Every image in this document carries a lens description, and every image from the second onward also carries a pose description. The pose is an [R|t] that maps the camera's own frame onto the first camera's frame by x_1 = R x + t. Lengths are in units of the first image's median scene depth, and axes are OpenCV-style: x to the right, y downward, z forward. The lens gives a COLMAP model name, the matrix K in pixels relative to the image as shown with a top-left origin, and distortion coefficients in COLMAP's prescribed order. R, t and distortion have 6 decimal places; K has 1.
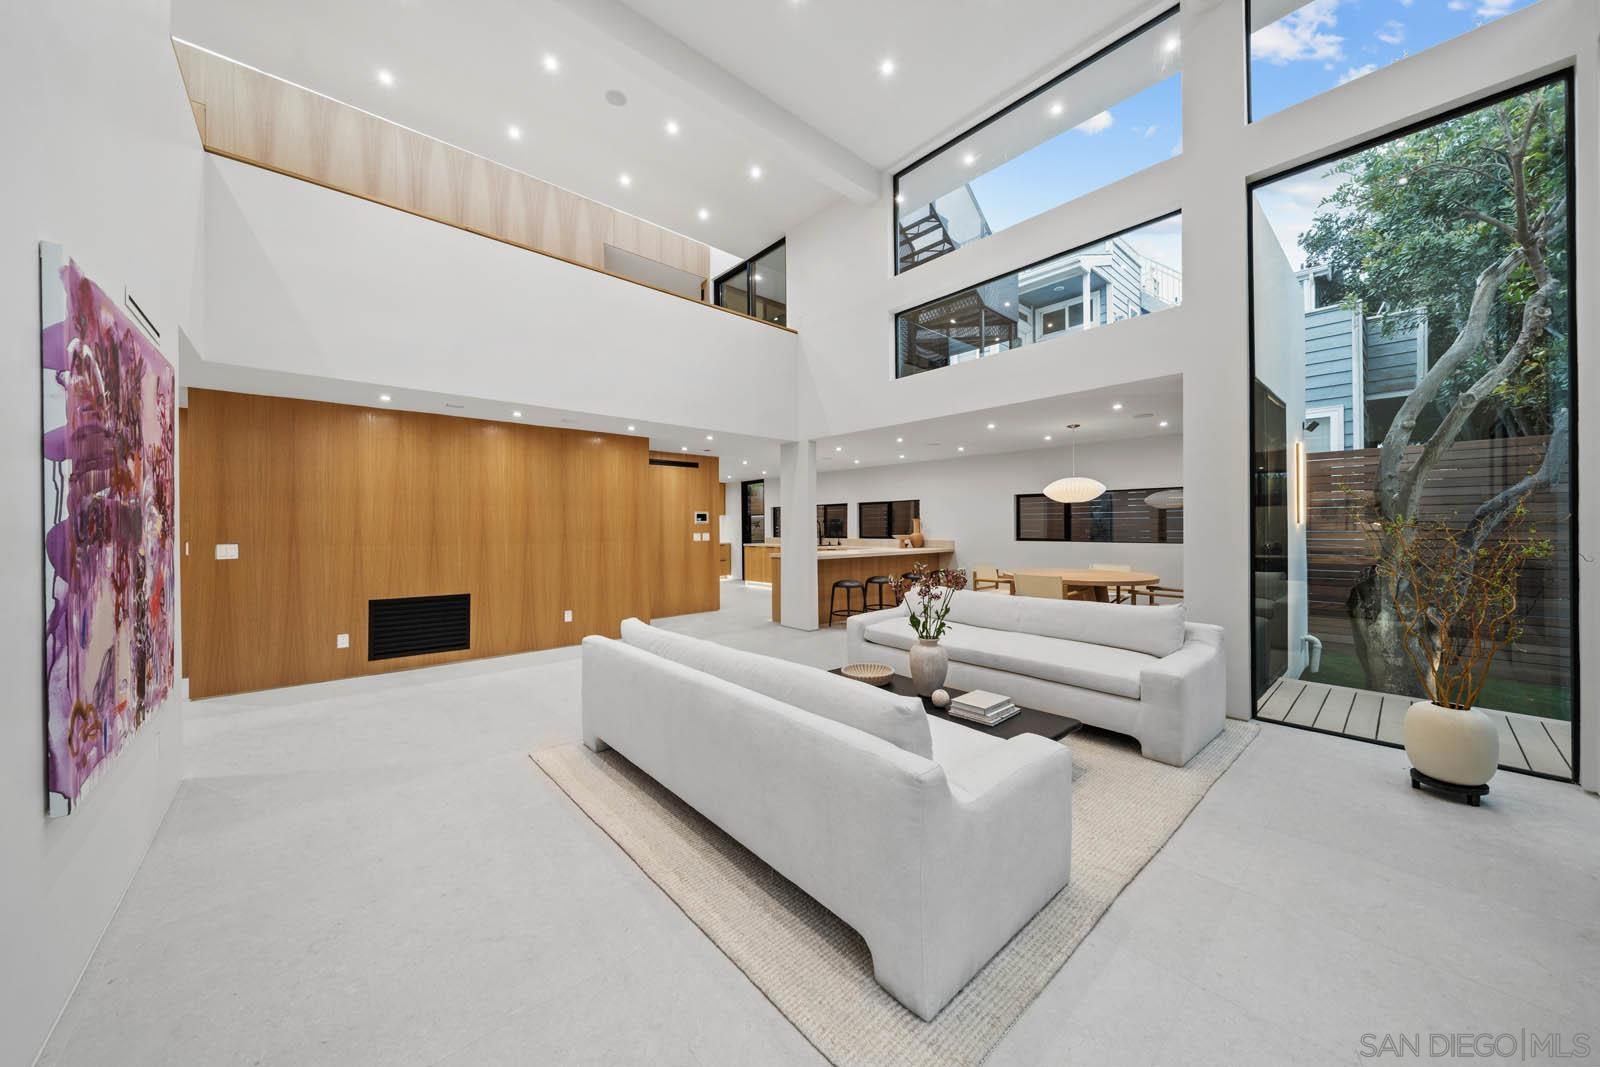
lens RADIAL K [[549.2, 0, 800.0], [0, 549.2, 533.5], [0, 0, 1]] dist [-0.001409, -0.000074]
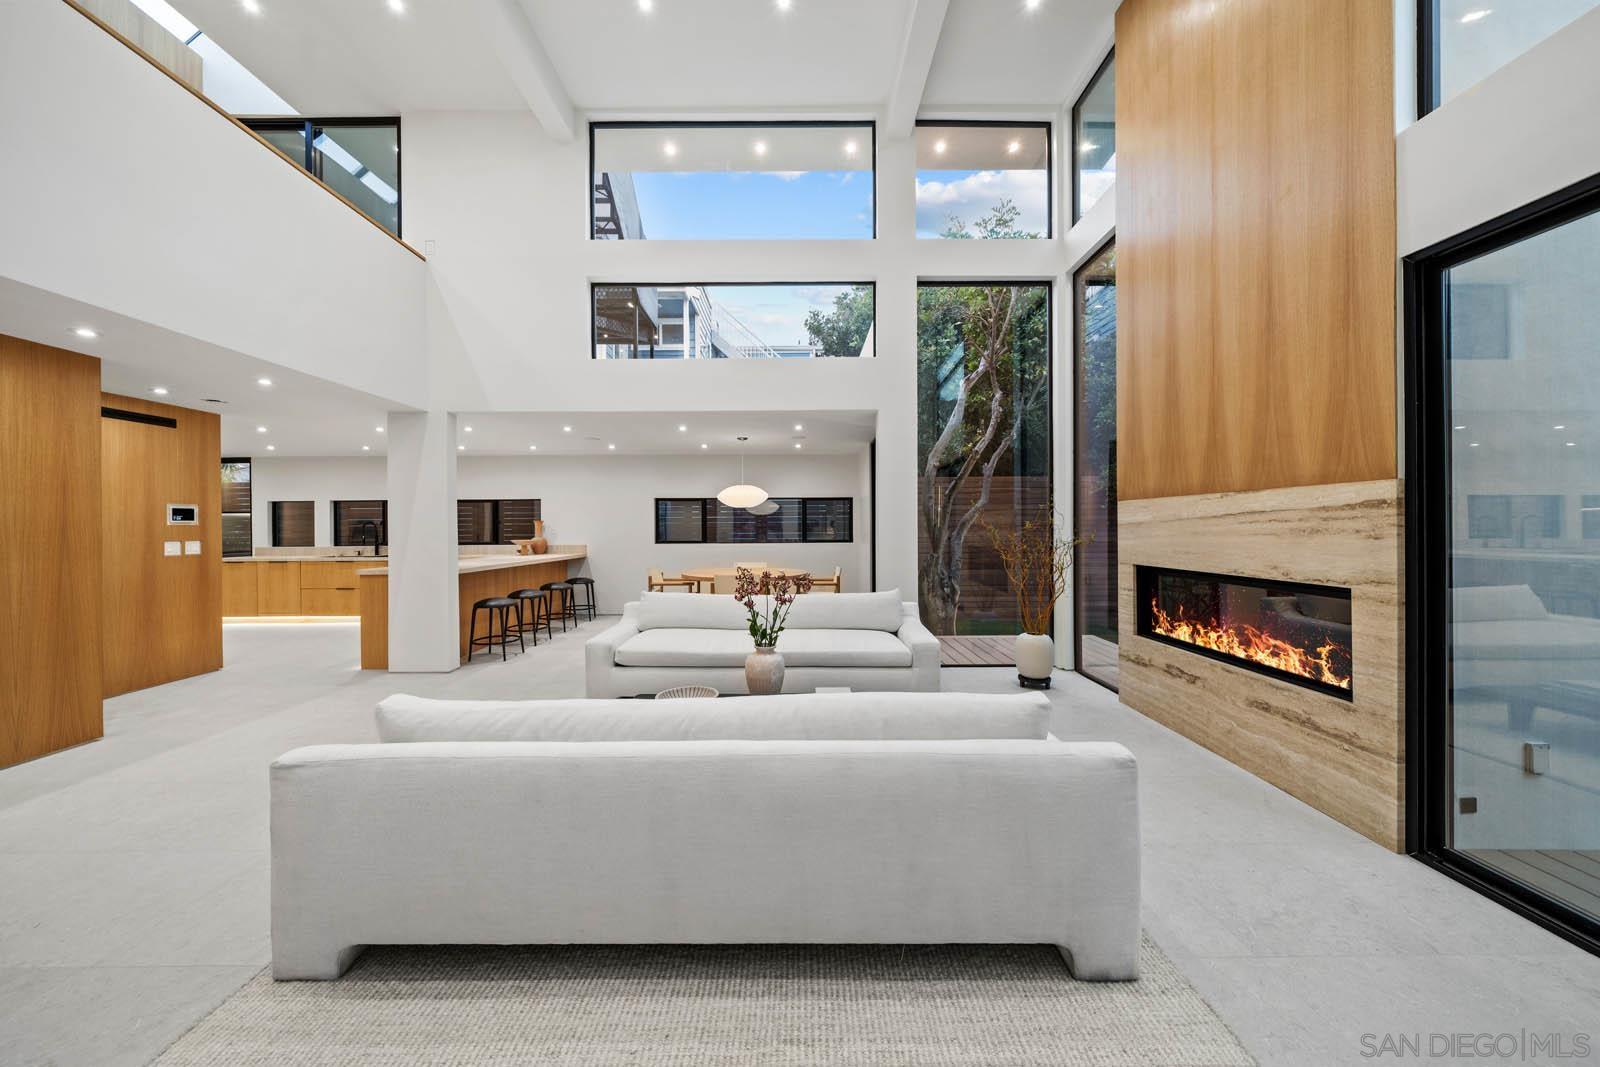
lens RADIAL K [[543.4, 0, 800.0], [0, 543.4, 533.5], [0, 0, 1]] dist [-0.002605, -0.000232]
pose [[0.660823, -0.007098, 0.750508, -0.216353], [0.012119, 0.999926, -0.001214, -0.000923], [-0.750444, 0.009898, 0.660860, 0.166199]]
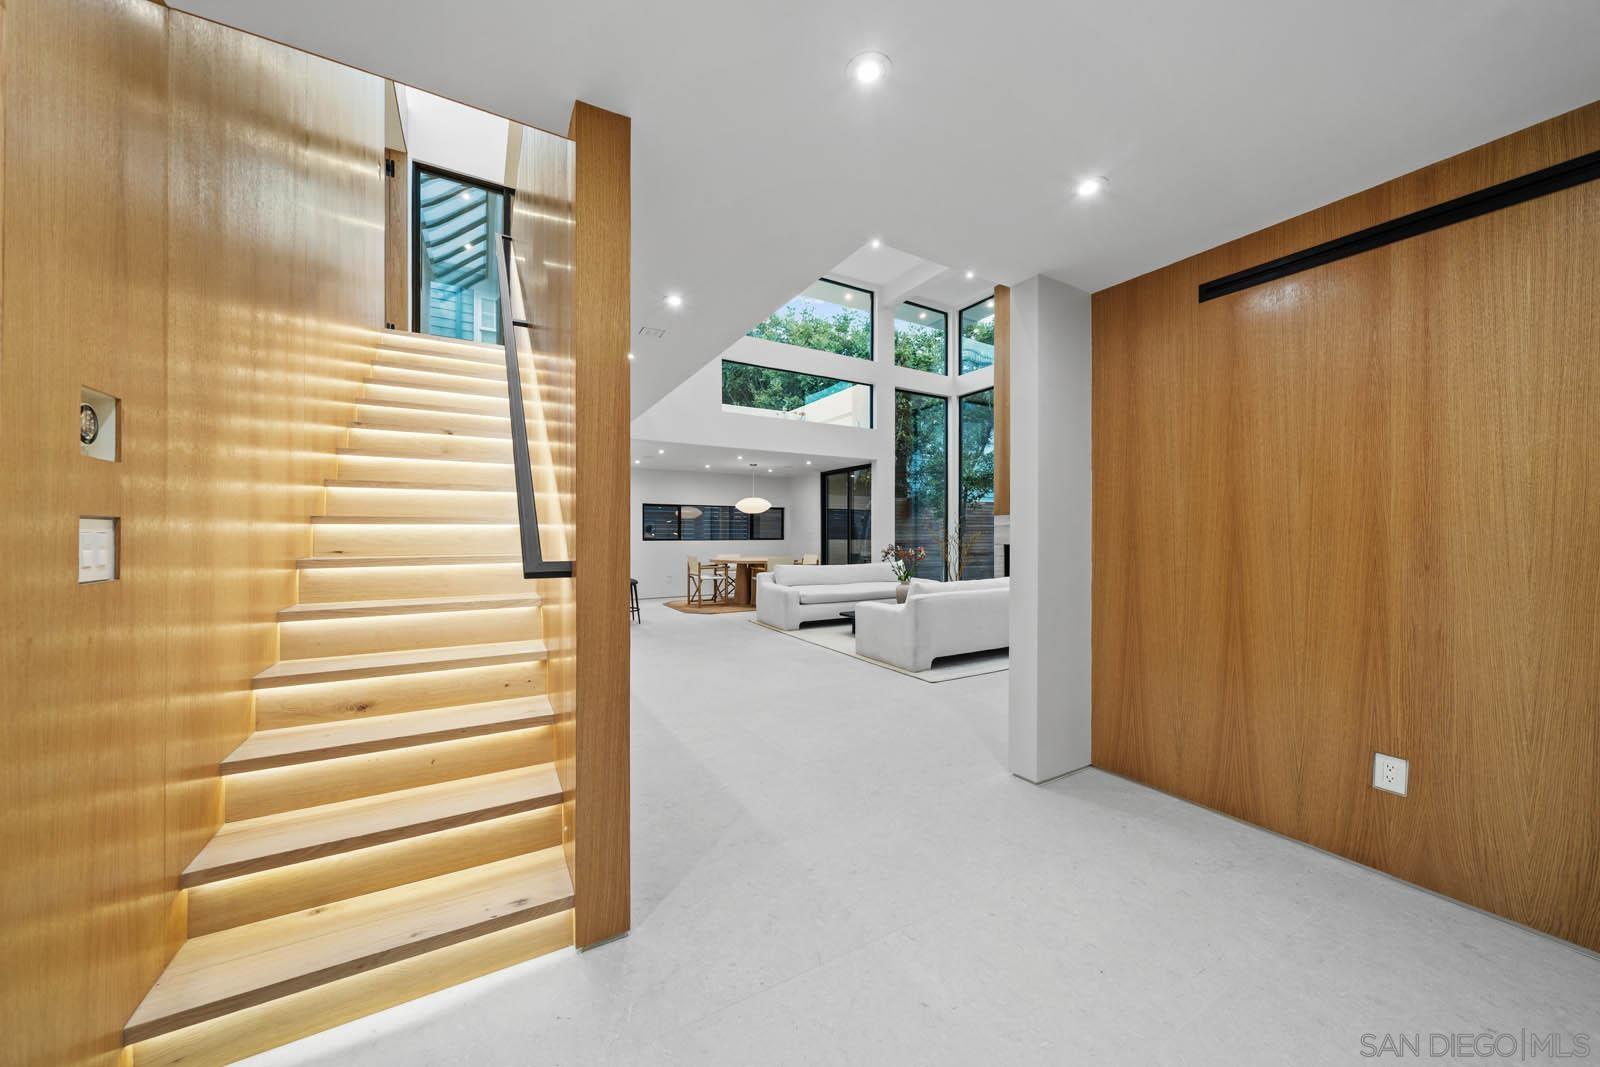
lens RADIAL K [[543.4, 0, 800.0], [0, 543.4, 533.5], [0, 0, 1]] dist [-0.002605, -0.000232]
pose [[0.192993, 0.006940, 0.981176, -0.868861], [0.014151, 0.999851, -0.009855, 0.016603], [-0.981098, 0.015787, 0.192866, 0.500736]]
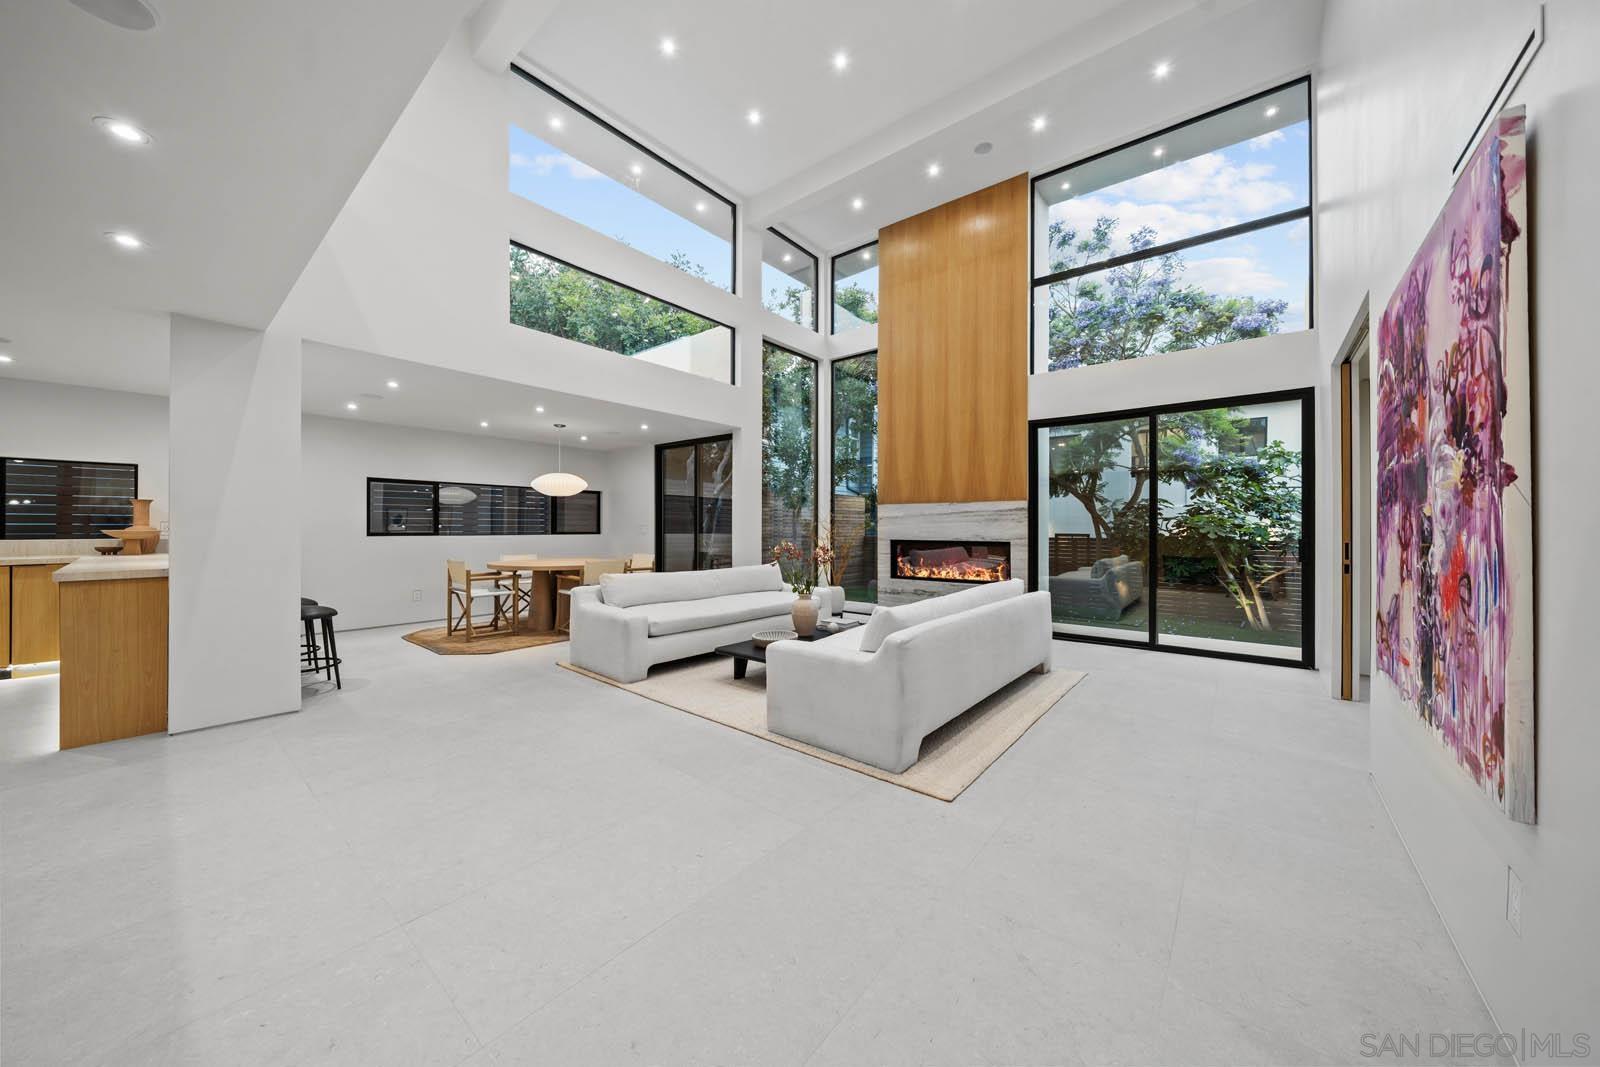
lens RADIAL K [[543.4, 0, 800.0], [0, 543.4, 533.5], [0, 0, 1]] dist [-0.002605, -0.000232]
pose [[-0.156933, -0.003224, 0.987604, -0.554190], [0.011143, 0.999925, 0.005035, 0.015636], [-0.987546, 0.011795, -0.156886, 0.612281]]
